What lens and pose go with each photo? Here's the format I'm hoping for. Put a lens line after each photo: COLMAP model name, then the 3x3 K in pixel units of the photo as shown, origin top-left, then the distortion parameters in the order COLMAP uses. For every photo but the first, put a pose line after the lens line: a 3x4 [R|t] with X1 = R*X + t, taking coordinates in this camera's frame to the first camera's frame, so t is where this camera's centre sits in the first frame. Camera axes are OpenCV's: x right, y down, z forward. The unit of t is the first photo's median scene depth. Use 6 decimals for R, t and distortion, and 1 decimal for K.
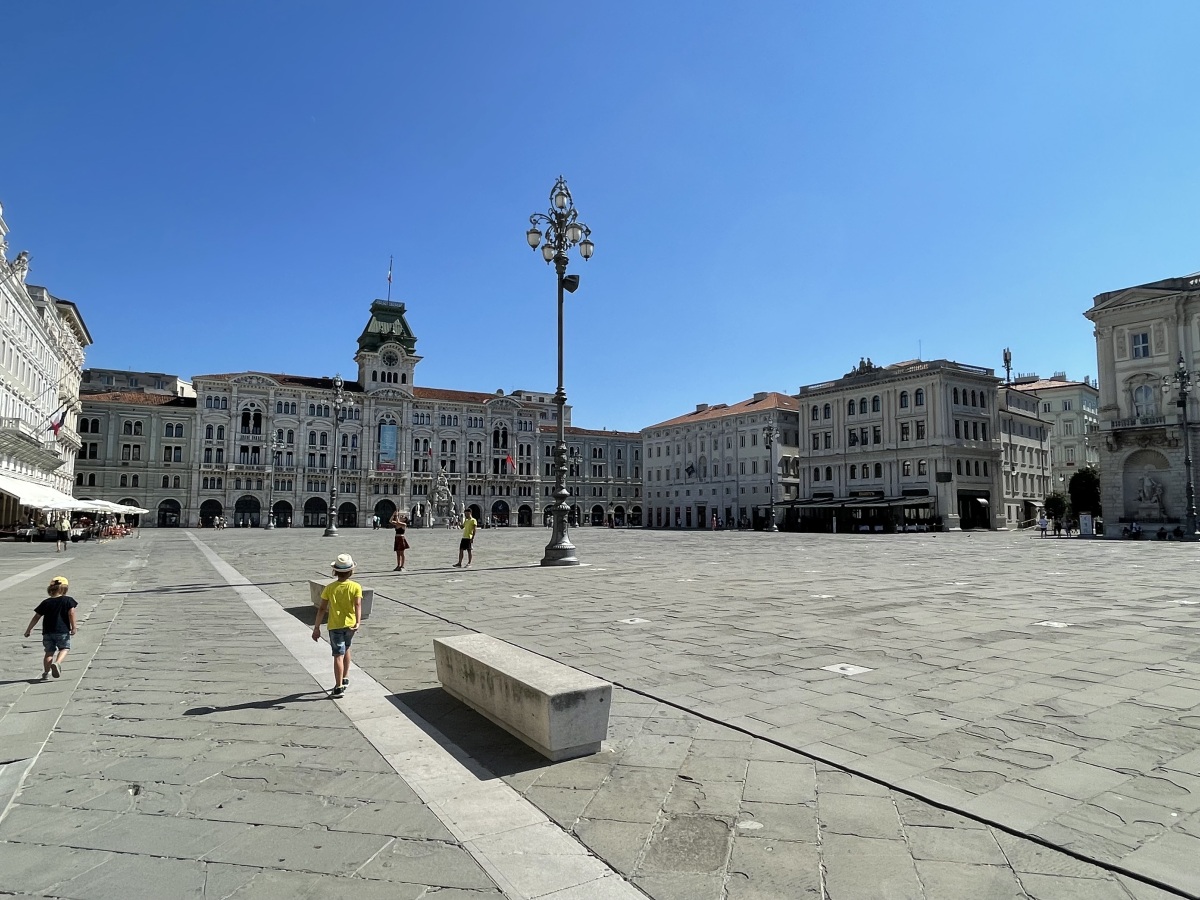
lens RADIAL K [[722.0, 0, 600.0], [0, 722.0, 450.0], [0, 0, 1]] dist [-0.003923, 0.001697]
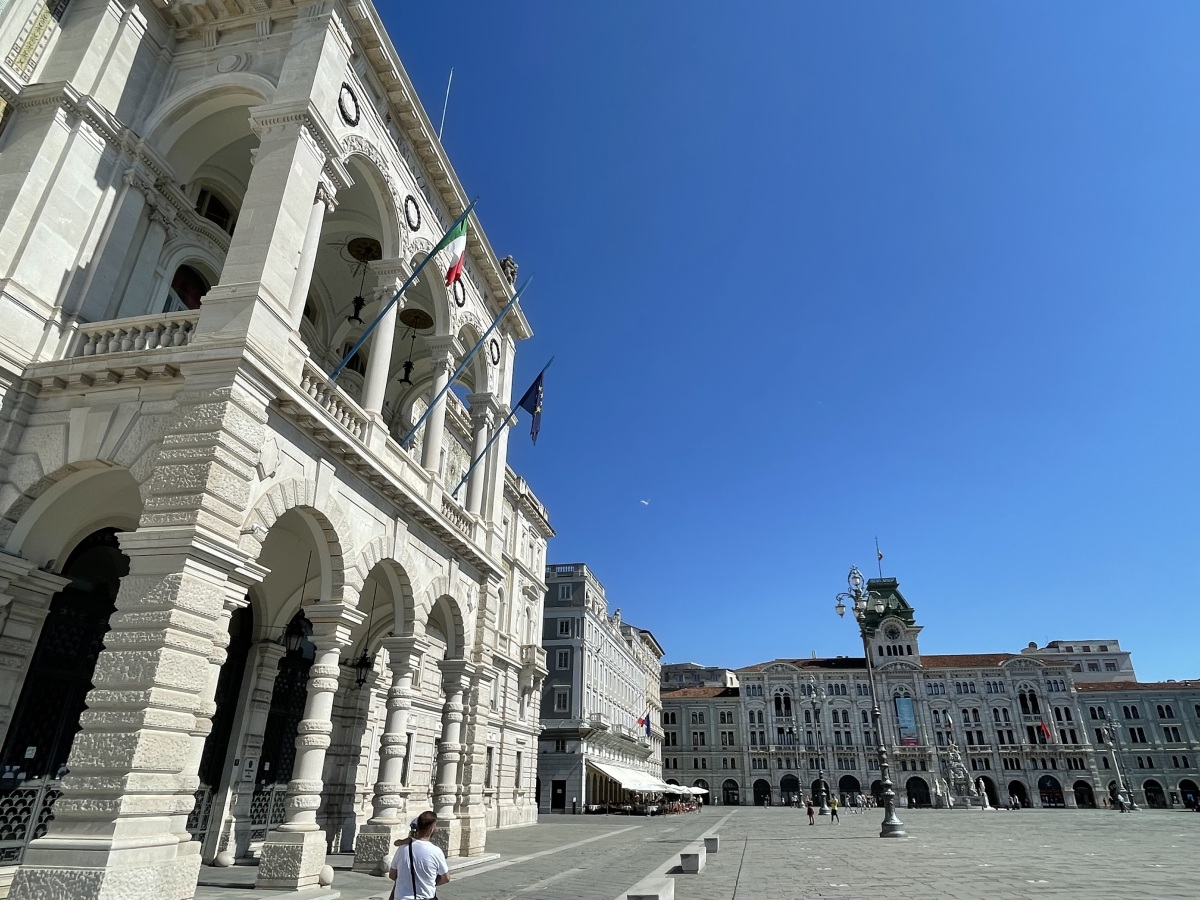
lens RADIAL K [[722.0, 0, 600.0], [0, 722.0, 450.0], [0, 0, 1]] dist [-0.003923, 0.001697]
pose [[0.745081, -0.286280, -0.602410, 0.113018], [0.060739, 0.928570, -0.366154, -0.012987], [0.664203, 0.236225, 0.709248, -0.114082]]
